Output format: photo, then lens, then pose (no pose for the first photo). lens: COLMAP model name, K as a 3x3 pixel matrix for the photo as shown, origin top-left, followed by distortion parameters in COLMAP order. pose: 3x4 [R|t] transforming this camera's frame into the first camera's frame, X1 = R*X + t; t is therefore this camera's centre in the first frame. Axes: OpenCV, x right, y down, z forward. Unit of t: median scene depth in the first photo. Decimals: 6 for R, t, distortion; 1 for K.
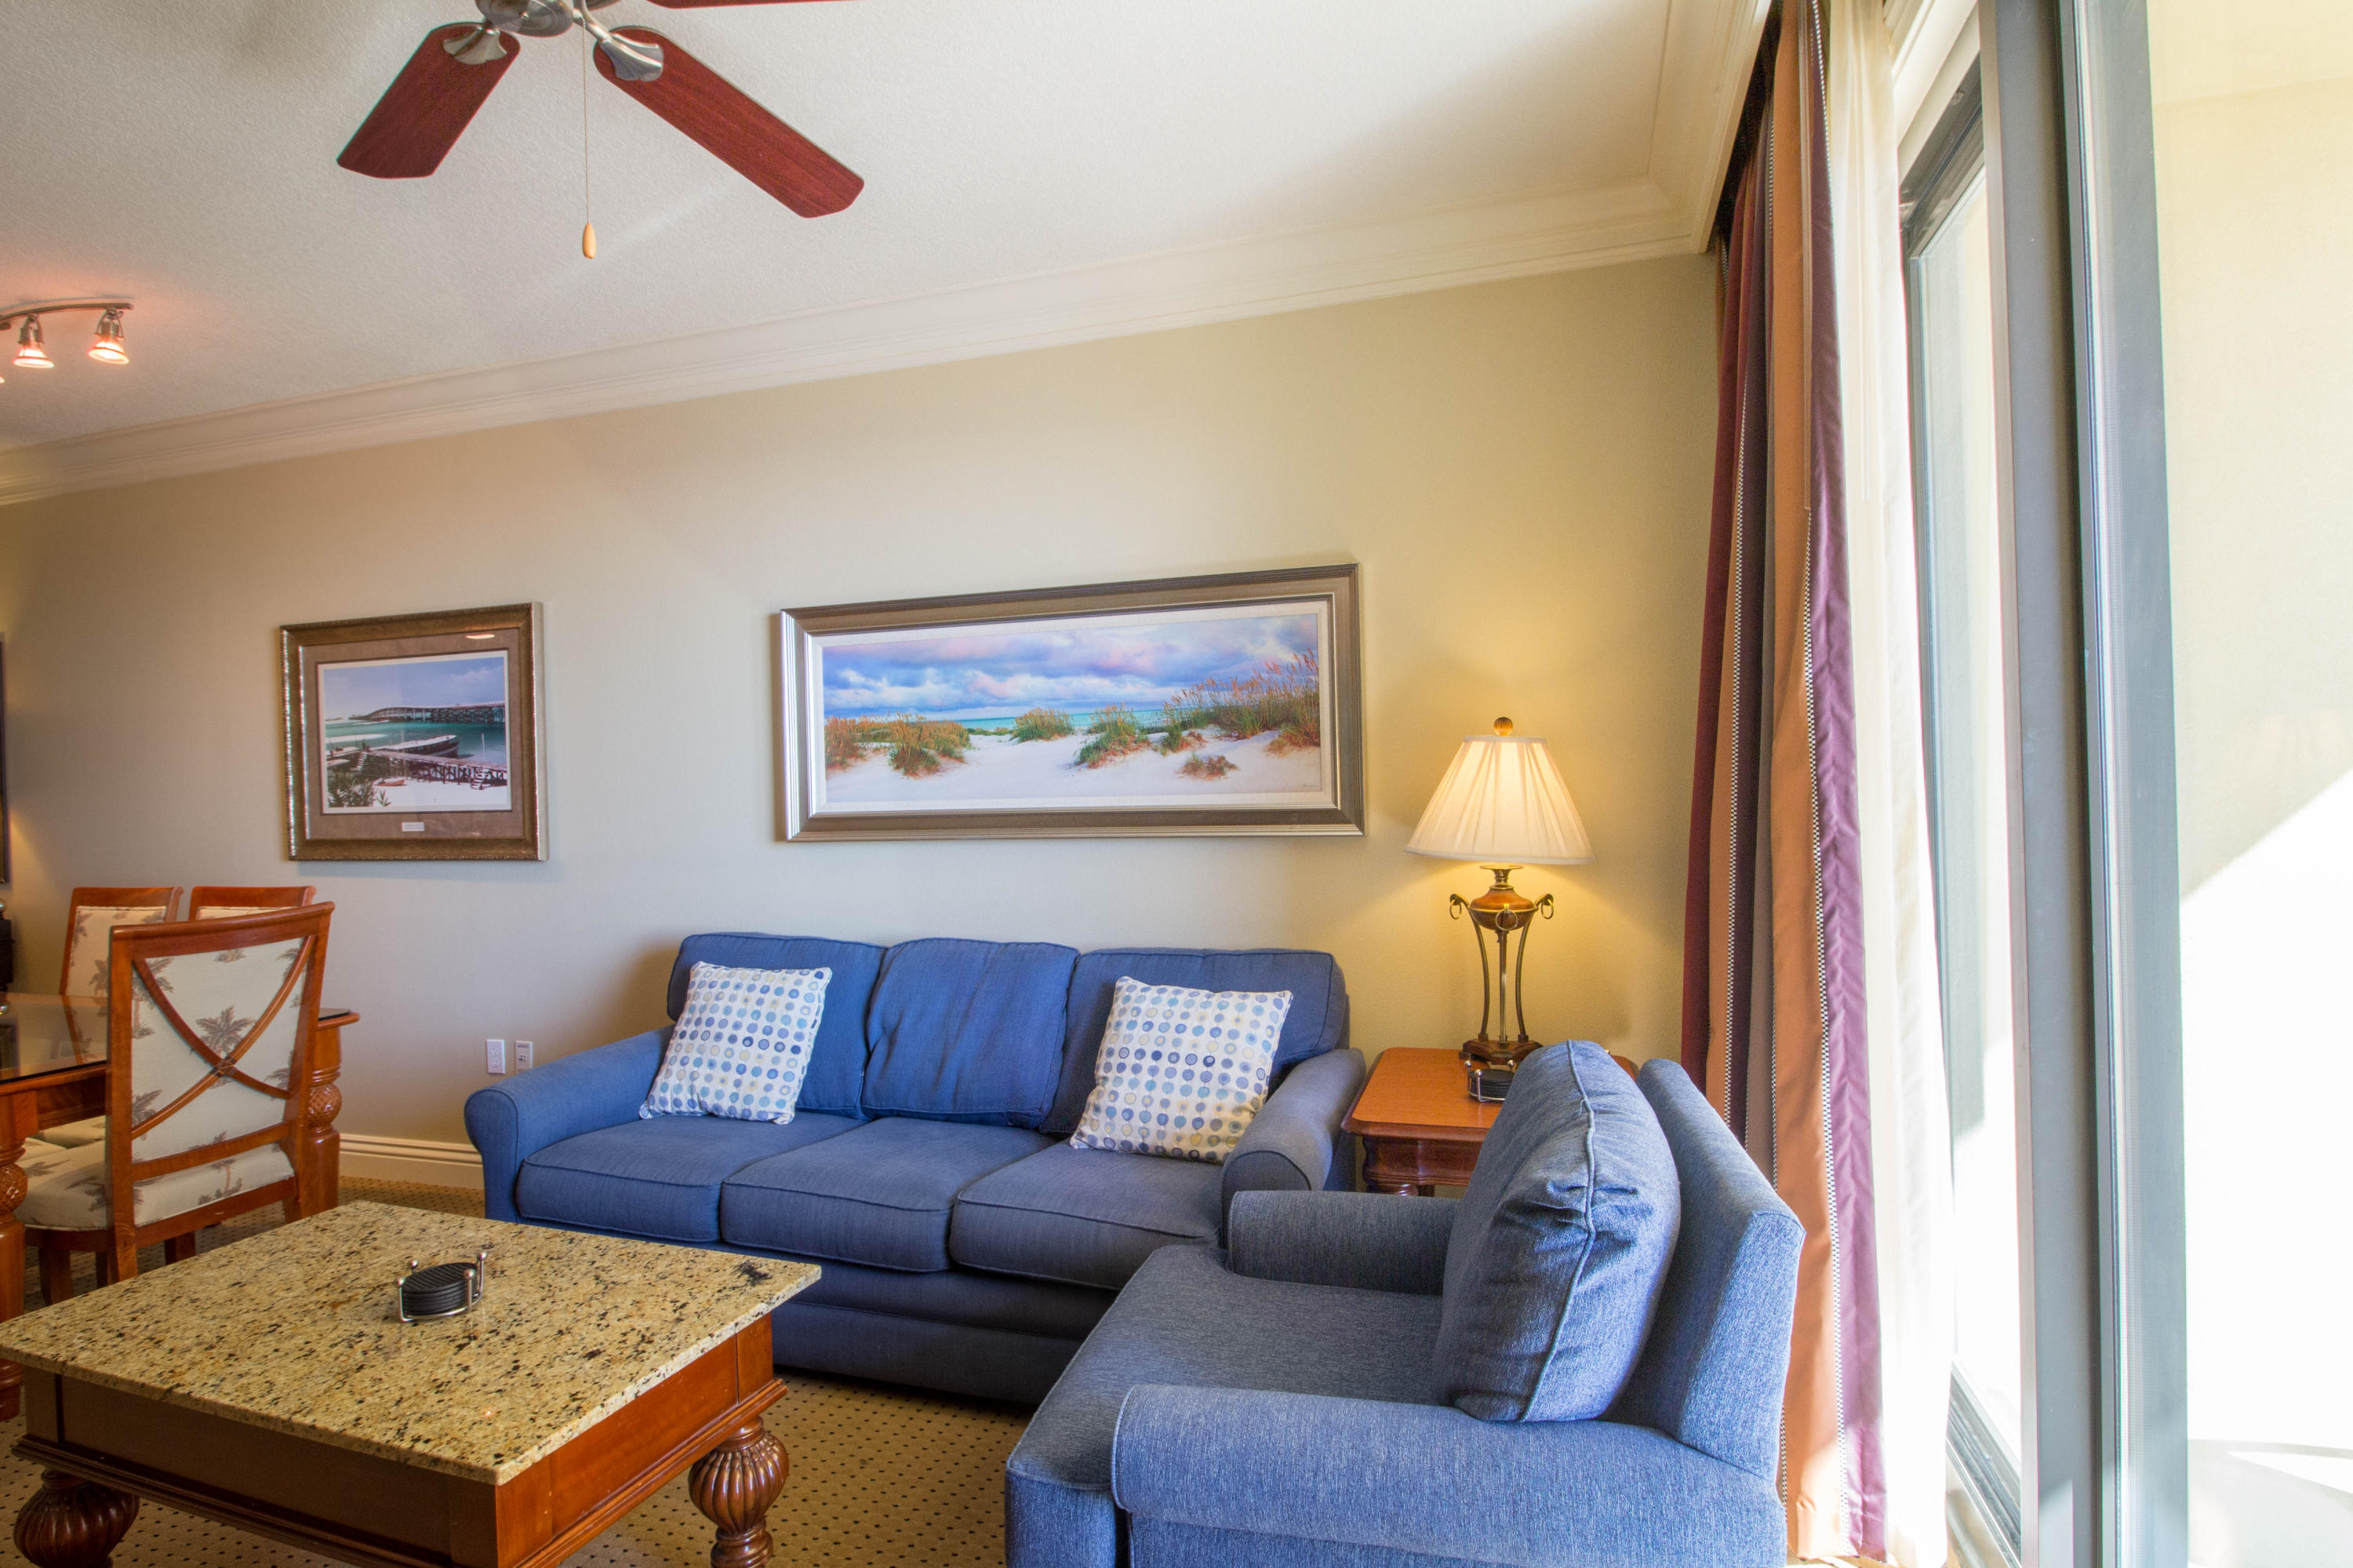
lens RADIAL K [[1202.0, 0, 1176.5], [0, 1202.0, 784.0], [0, 0, 1]] dist [0.002089, 0.001457]
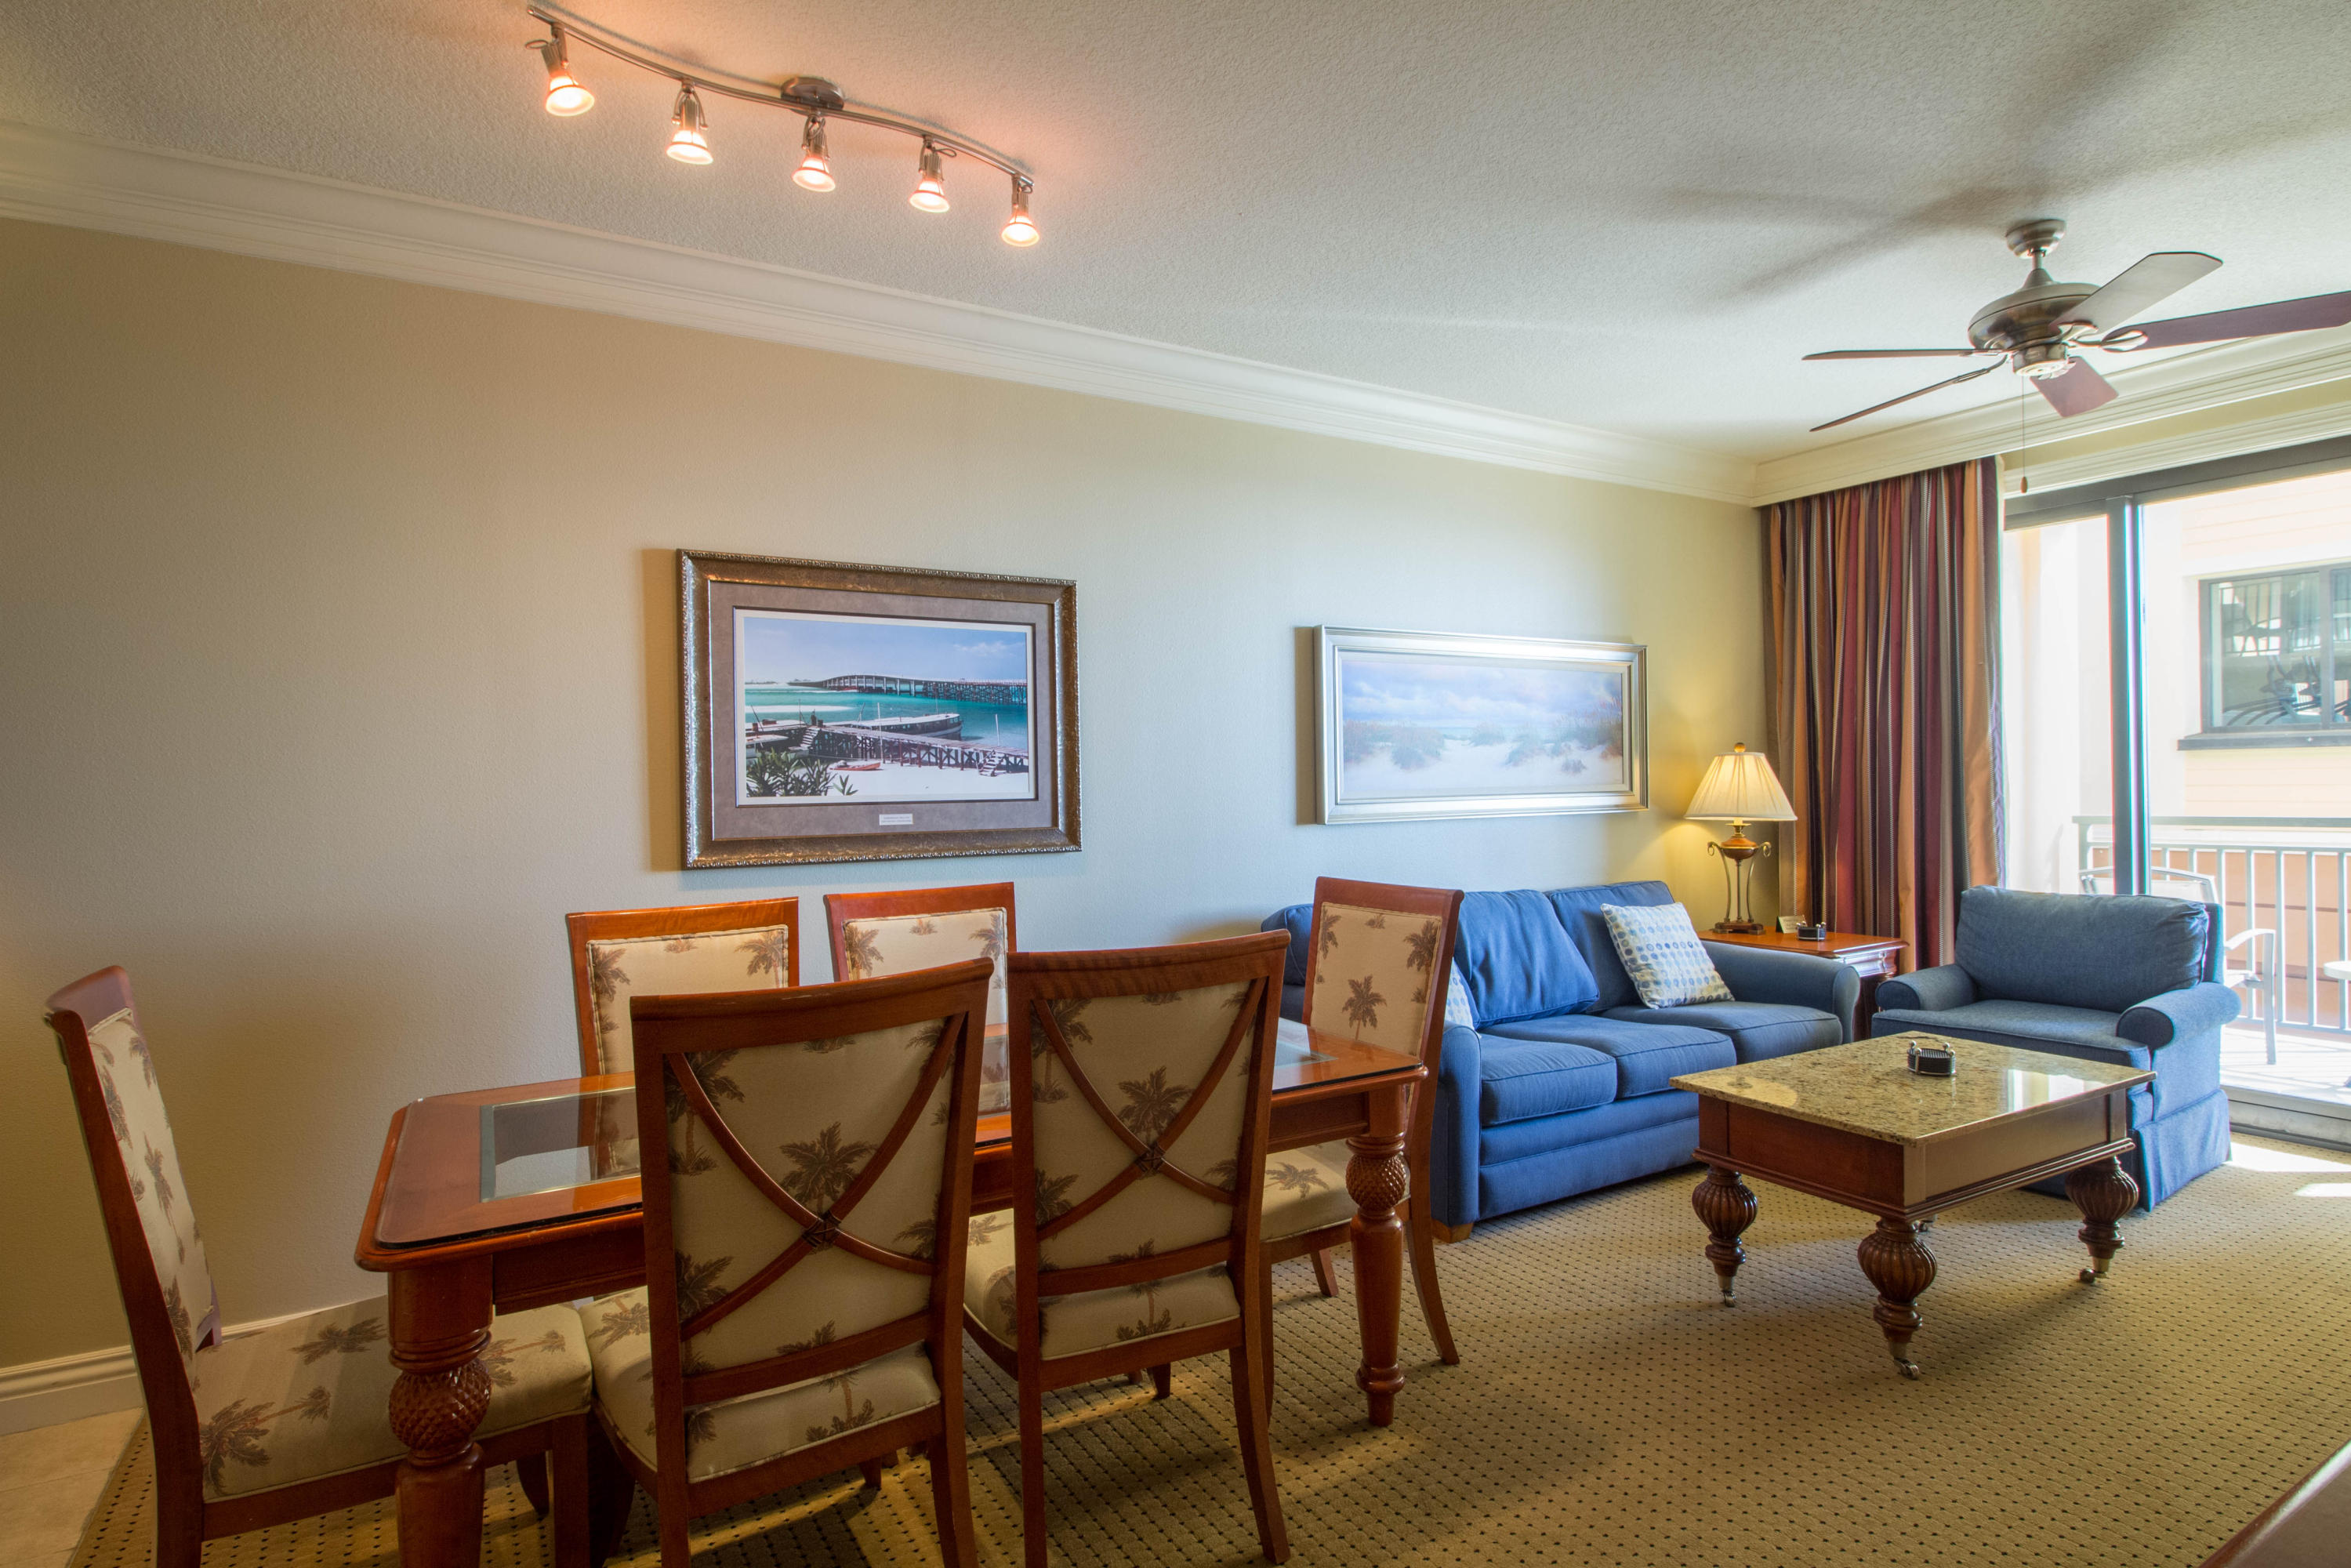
lens RADIAL K [[1201.0, 0, 1175.5], [0, 1201.0, 784.0], [0, 0, 1]] dist [0.002089, 0.001457]
pose [[0.656057, 0.009114, 0.754657, -1.155188], [-0.003144, 0.999951, -0.009343, 0.018316], [-0.754705, 0.003757, 0.656053, 0.304677]]
